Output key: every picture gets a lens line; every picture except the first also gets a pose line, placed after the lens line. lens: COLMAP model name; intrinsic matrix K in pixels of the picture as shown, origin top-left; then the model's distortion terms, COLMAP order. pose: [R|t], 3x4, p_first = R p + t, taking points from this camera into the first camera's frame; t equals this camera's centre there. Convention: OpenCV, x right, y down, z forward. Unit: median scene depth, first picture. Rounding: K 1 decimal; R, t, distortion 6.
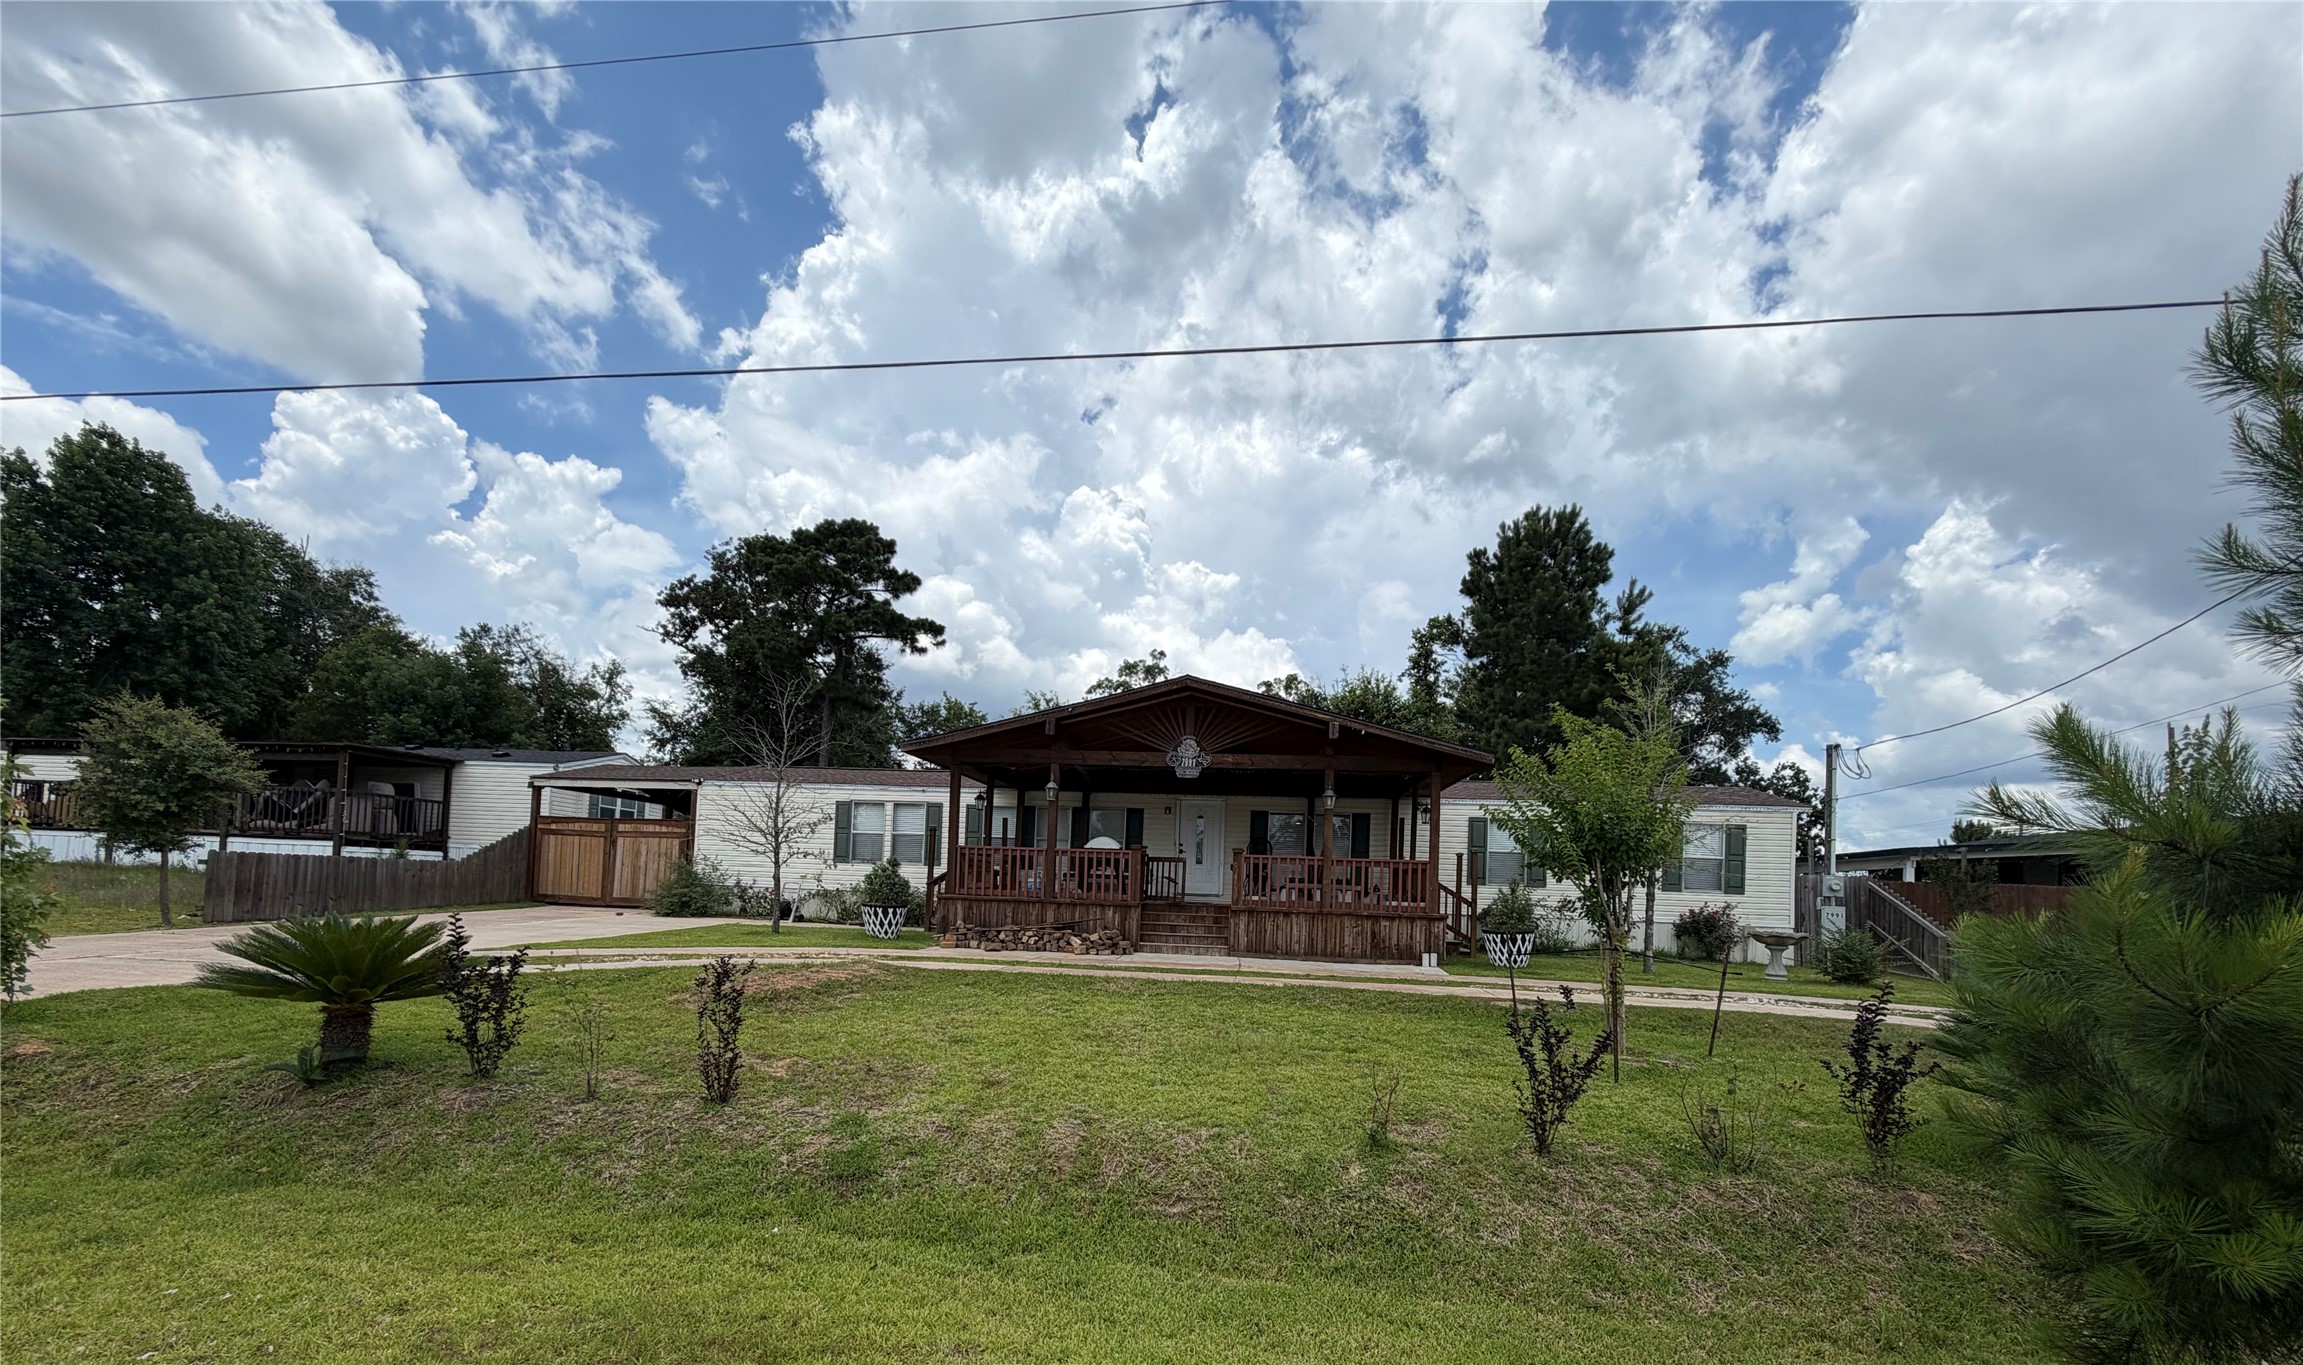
lens RADIAL K [[916.6, 0, 1153.3], [0, 916.6, 860.9], [0, 0, 1]] dist [0.004520, 0.000102]
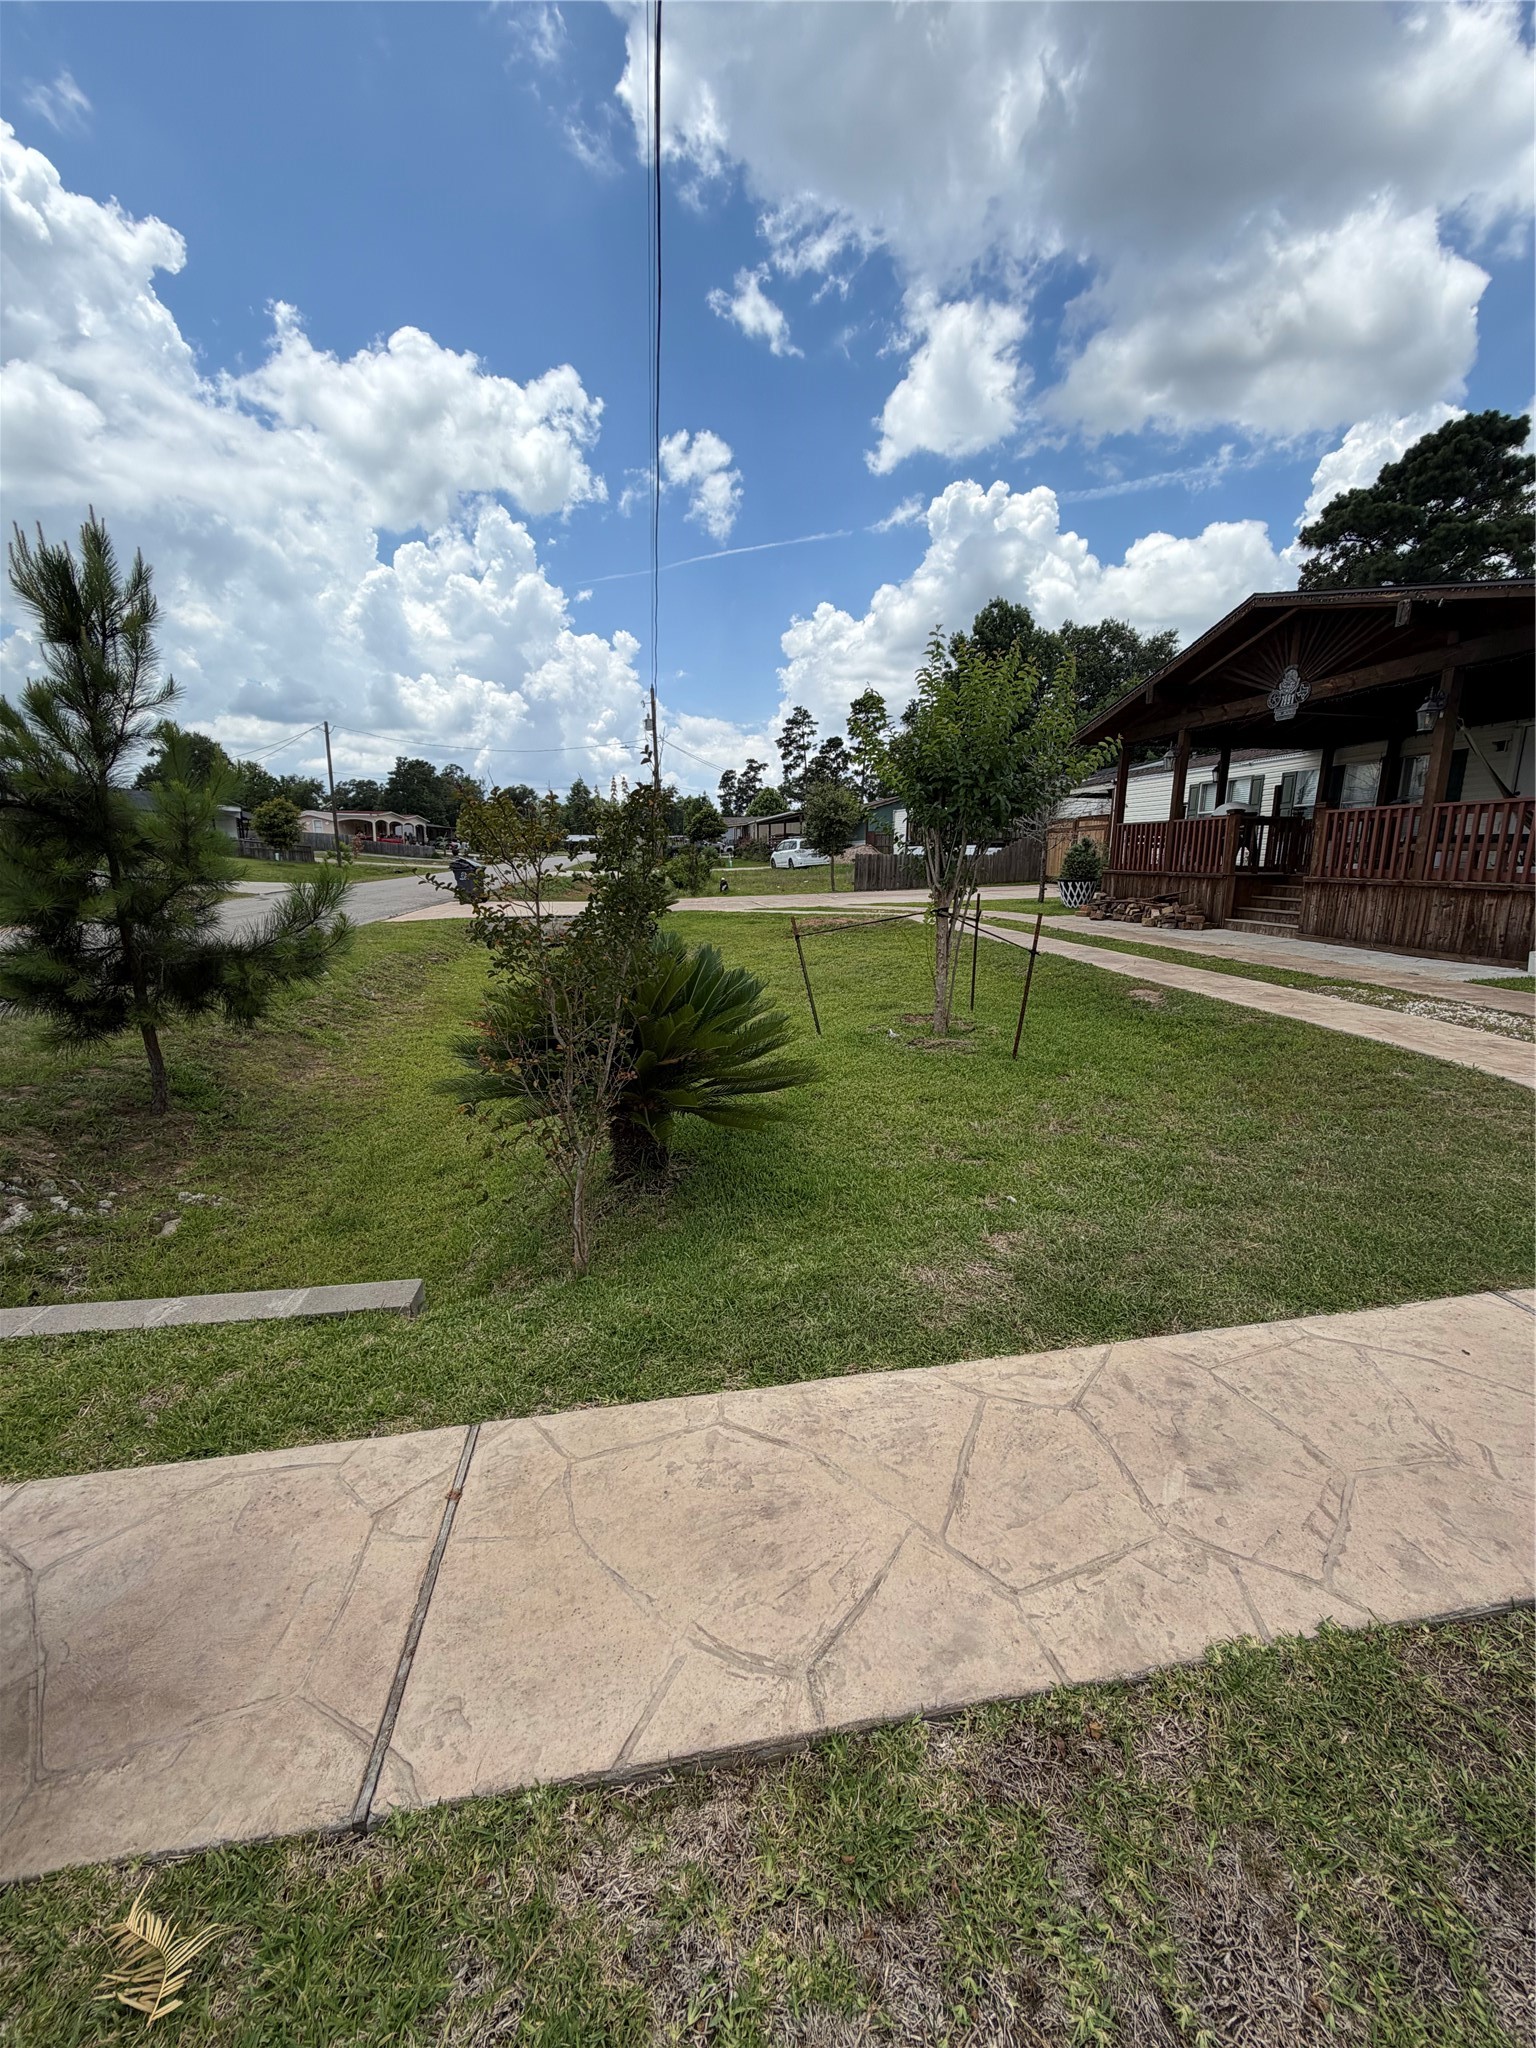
lens RADIAL K [[813.1, 0, 764.9], [0, 813.1, 1022.9], [0, 0, 1]] dist [-0.000491, 0.000114]
pose [[0.249893, 0.160039, -0.954956, 0.518919], [0.040060, 0.983693, 0.175338, 0.023776], [0.967444, -0.082072, 0.239407, 0.273660]]
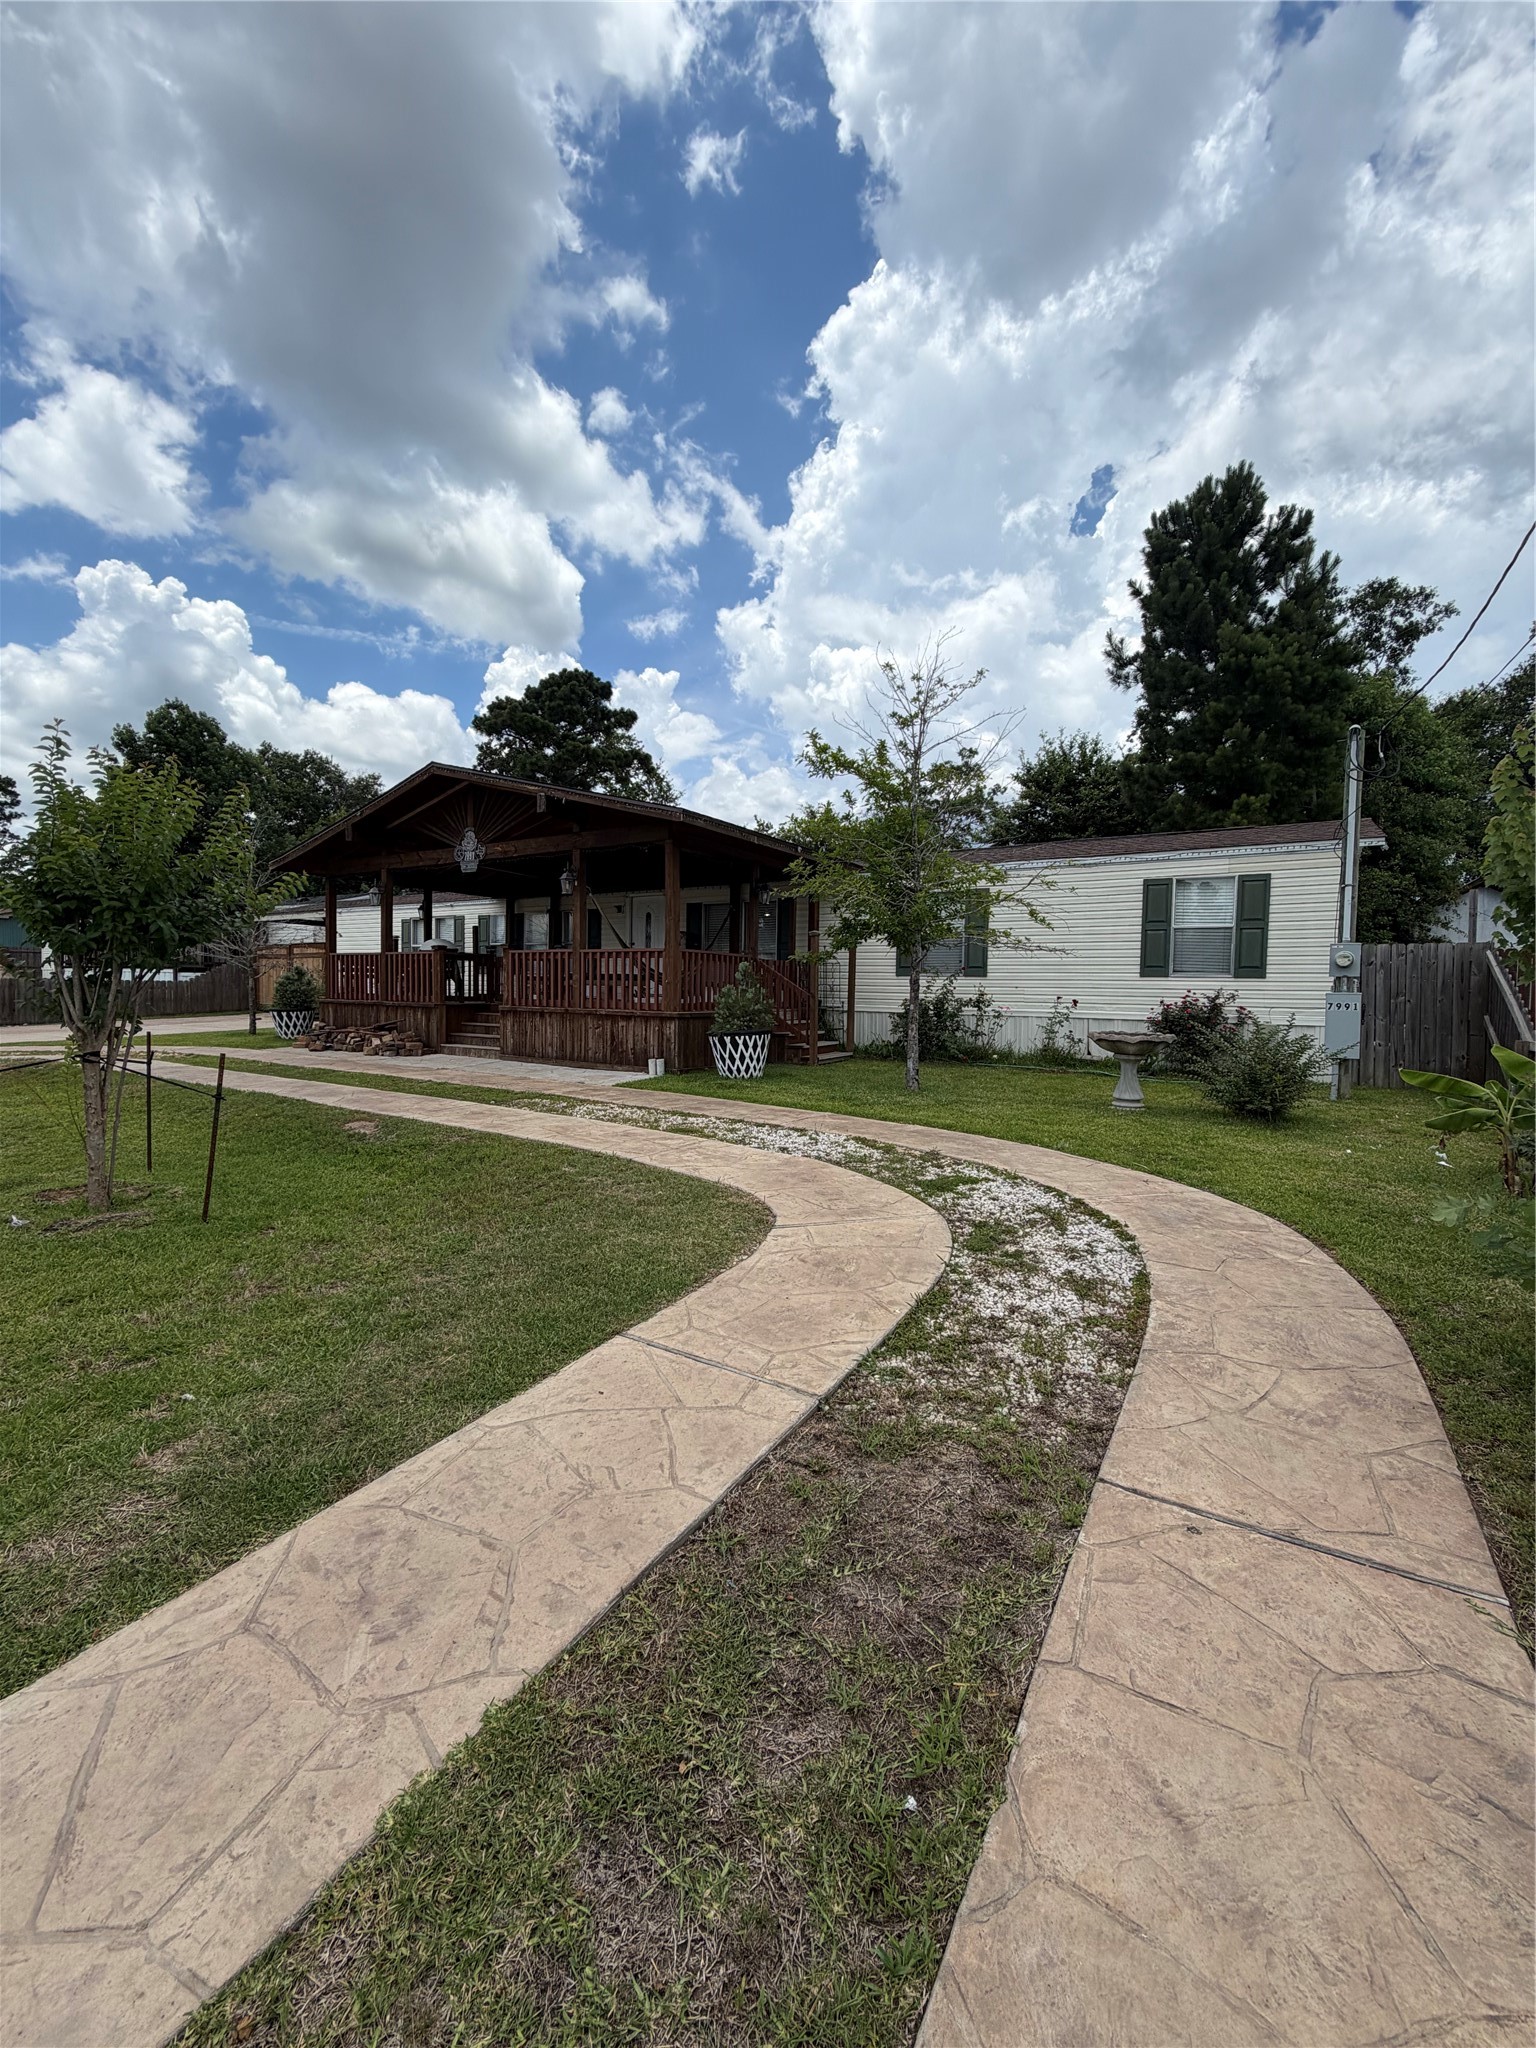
lens RADIAL K [[813.1, 0, 764.9], [0, 813.1, 1022.9], [0, 0, 1]] dist [-0.000491, 0.000114]
pose [[0.903577, -0.005303, -0.428394, 0.529753], [0.033352, 0.997760, 0.057996, 0.020954], [0.427126, -0.066692, 0.901729, 0.280250]]
